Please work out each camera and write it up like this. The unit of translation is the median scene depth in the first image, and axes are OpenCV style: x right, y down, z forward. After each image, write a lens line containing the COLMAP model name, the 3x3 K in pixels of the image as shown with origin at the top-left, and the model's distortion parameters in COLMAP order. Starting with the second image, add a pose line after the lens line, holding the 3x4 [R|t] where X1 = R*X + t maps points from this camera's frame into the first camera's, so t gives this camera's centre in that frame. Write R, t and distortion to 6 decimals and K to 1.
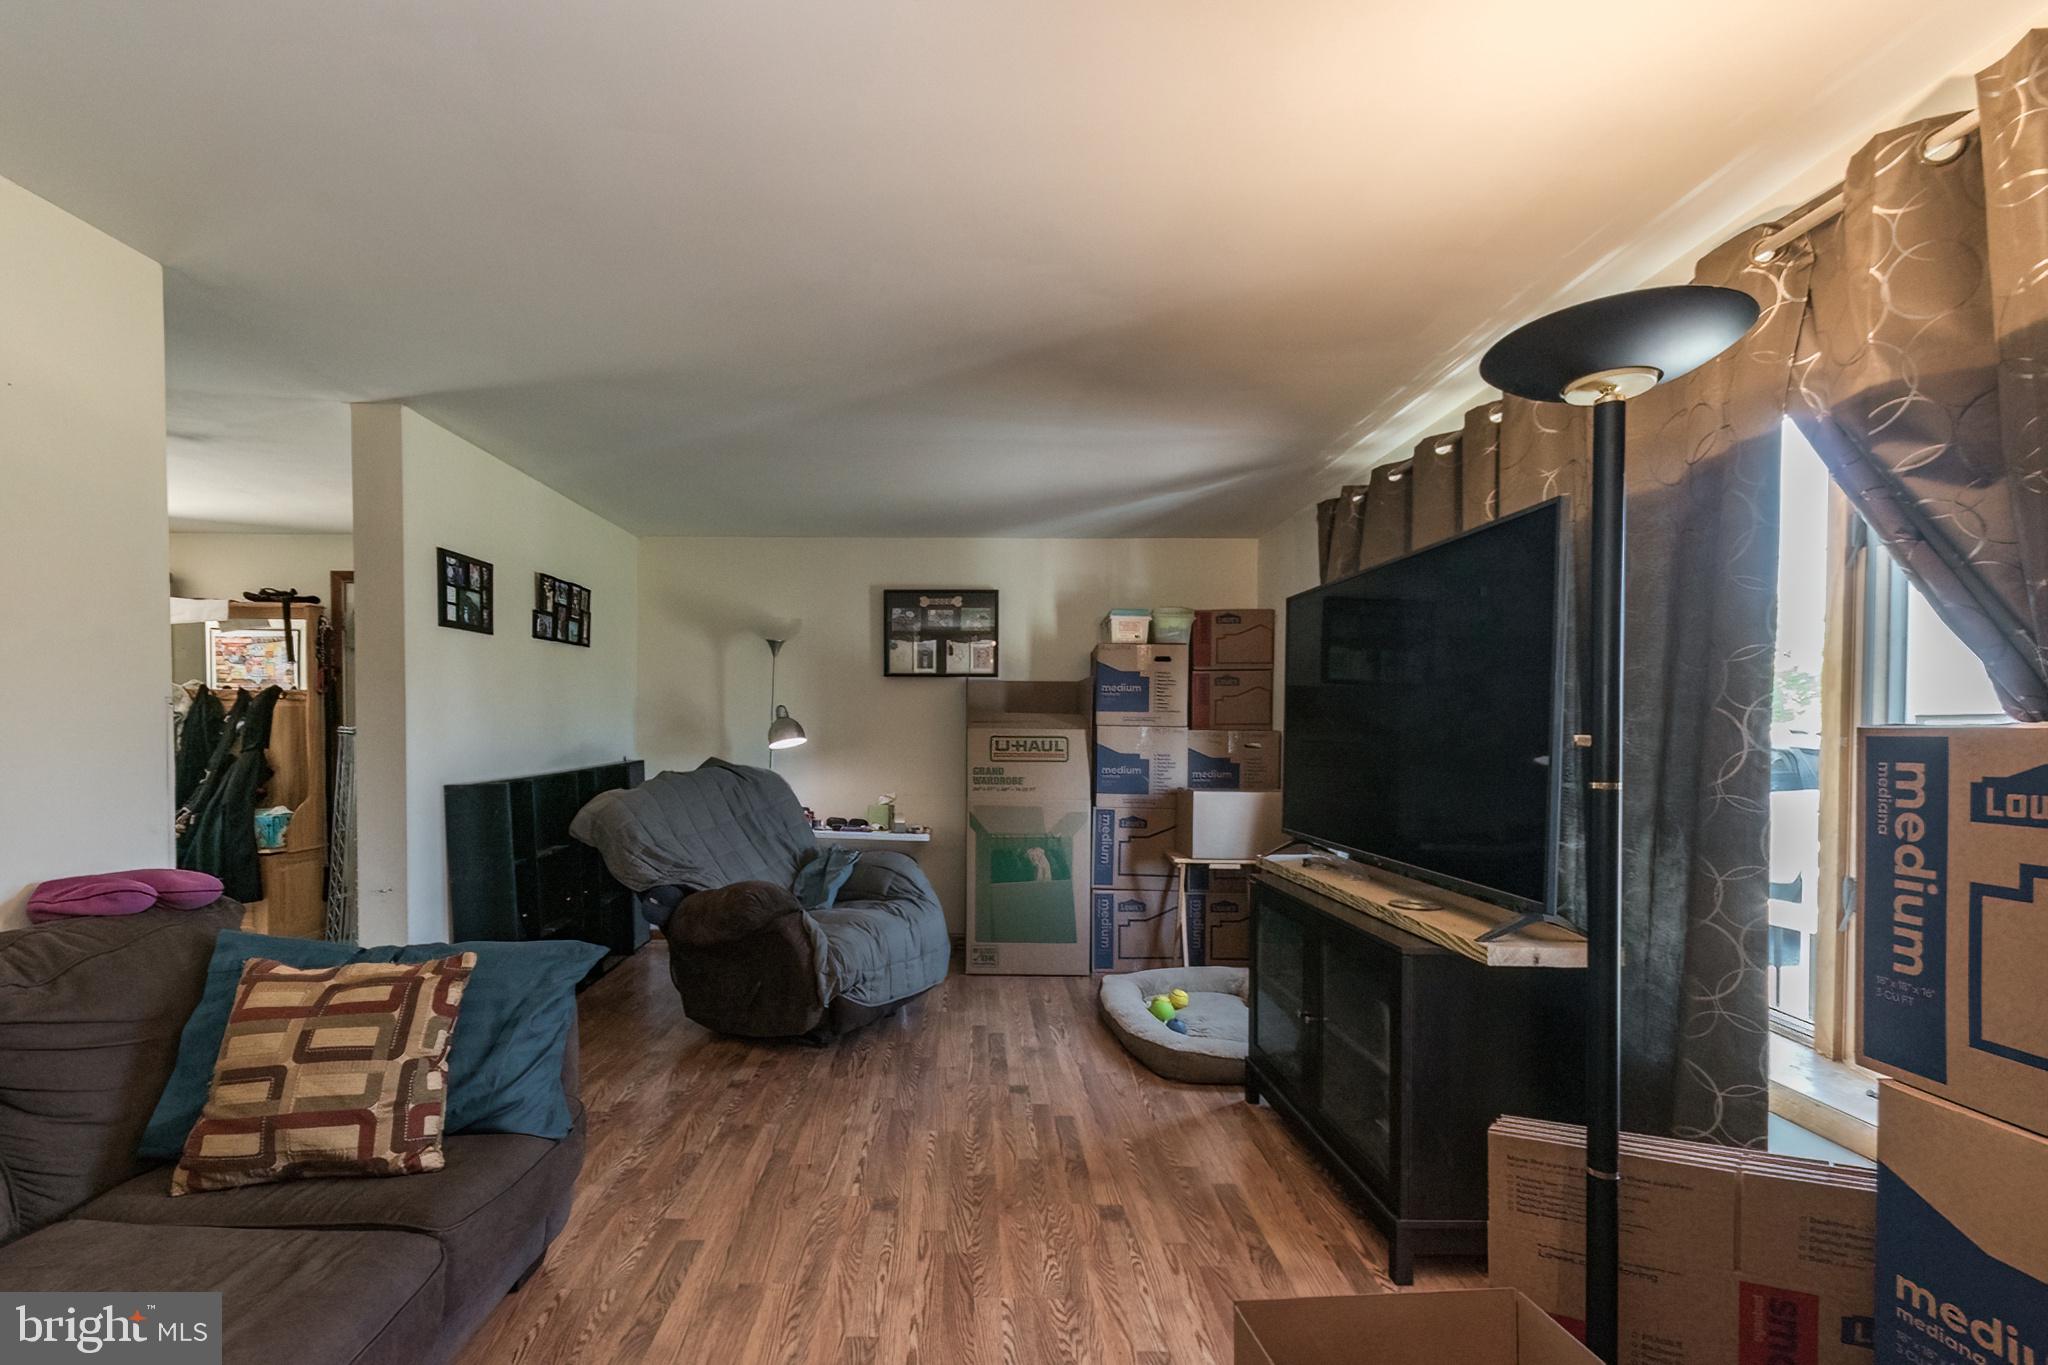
lens RADIAL K [[925.3, 0, 965.5], [0, 925.3, 757.3], [0, 0, 1]] dist [0.004003, 0.001186]
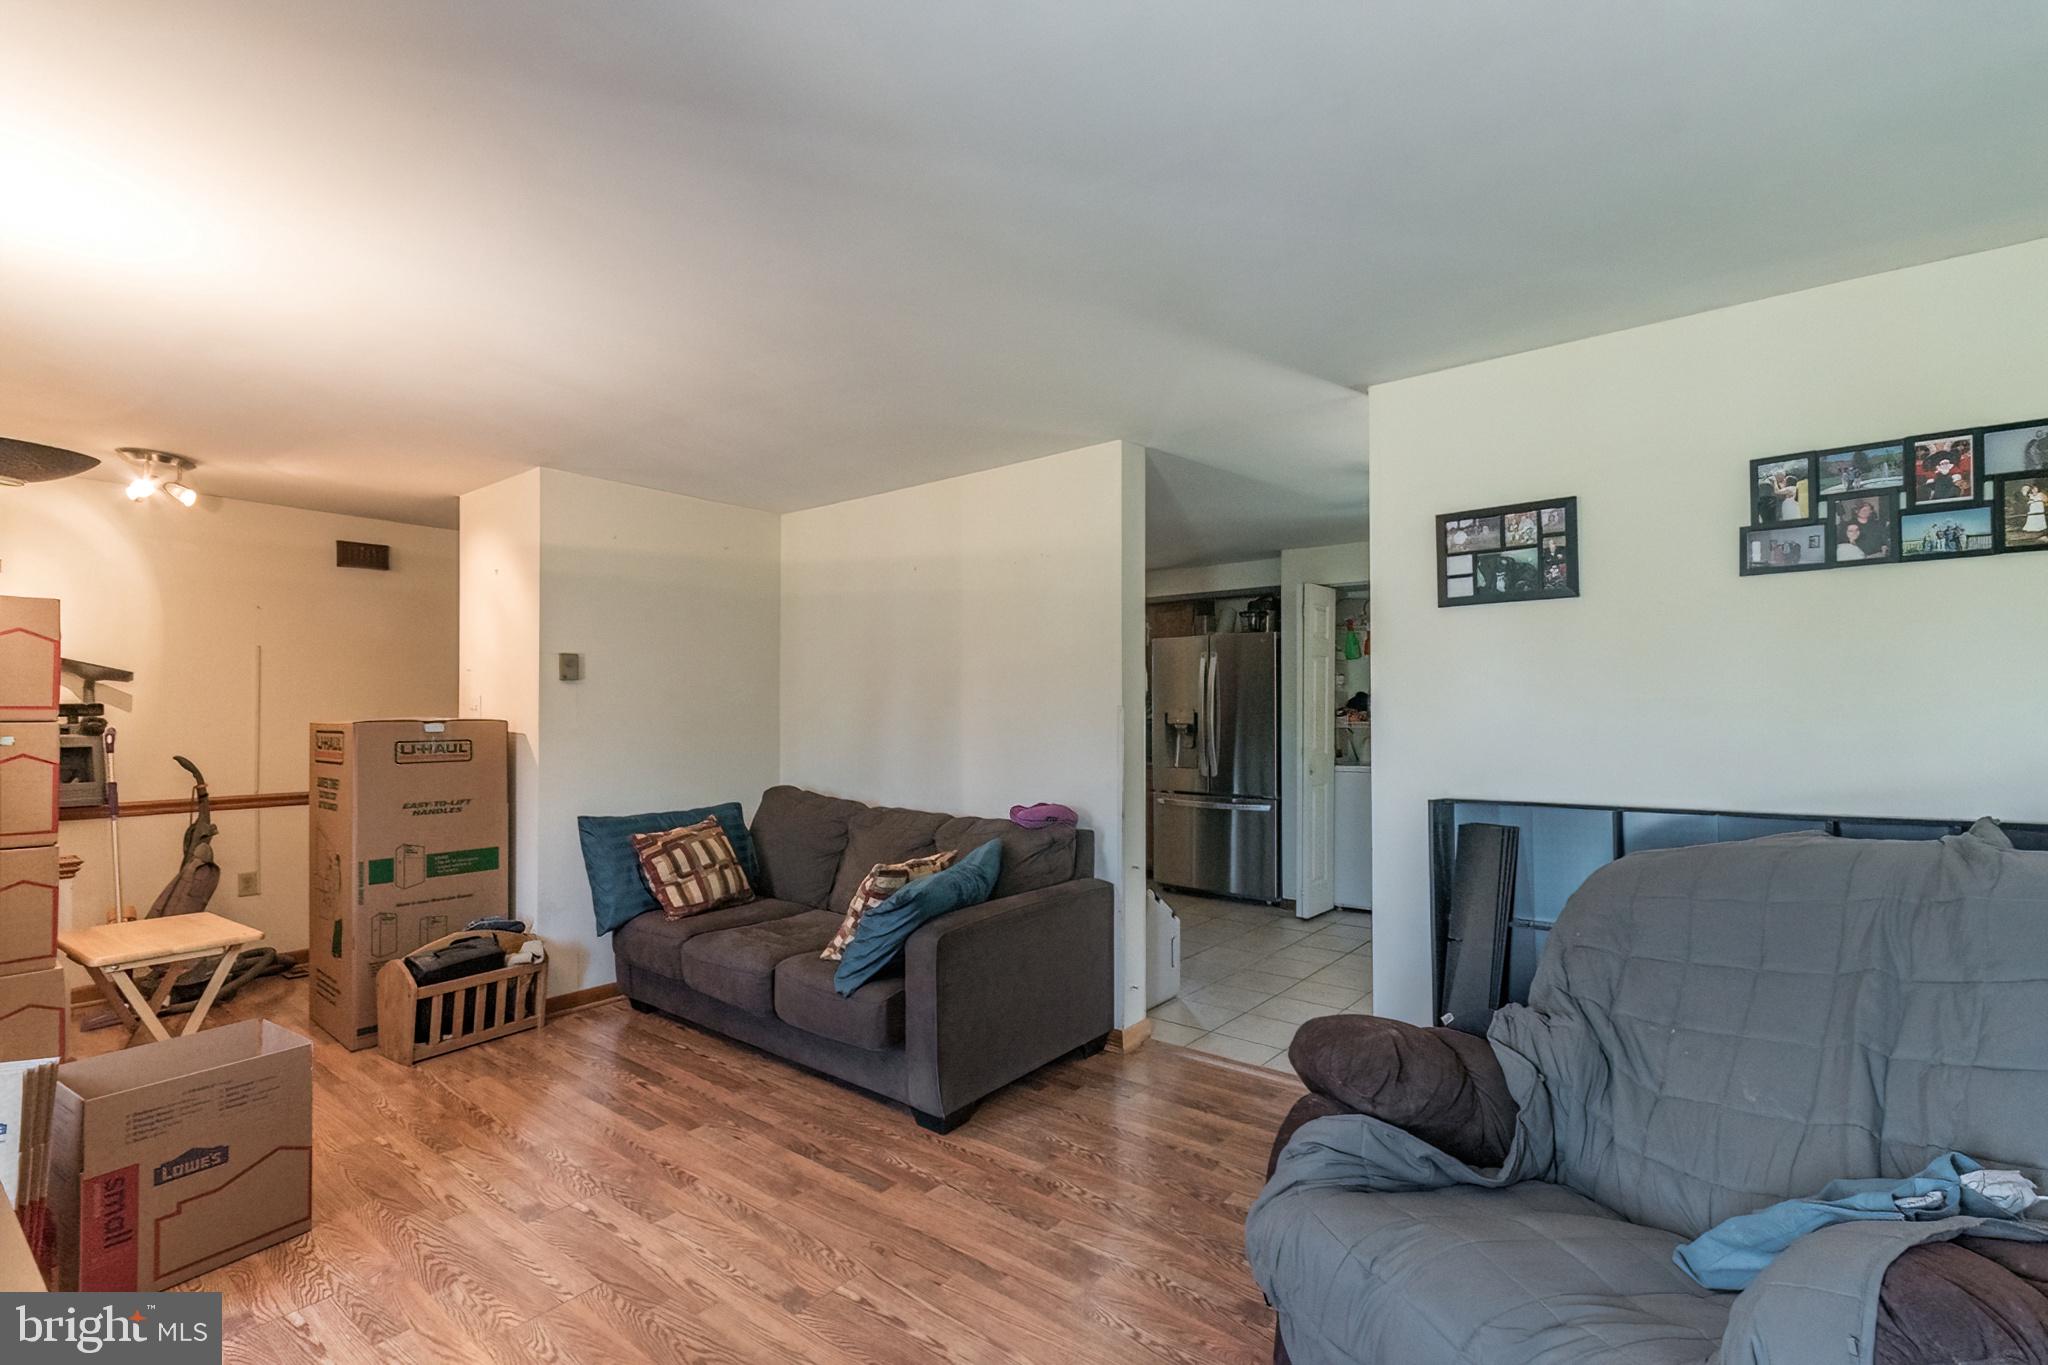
lens RADIAL K [[919.9, 0, 1009.2], [0, 919.9, 696.2], [0, 0, 1]] dist [0.006982, 0.000788]
pose [[-0.621952, -0.017247, -0.782865, 0.304081], [-0.027192, 0.999630, -0.000419, -0.045065], [0.782583, 0.021027, -0.622191, 1.107538]]
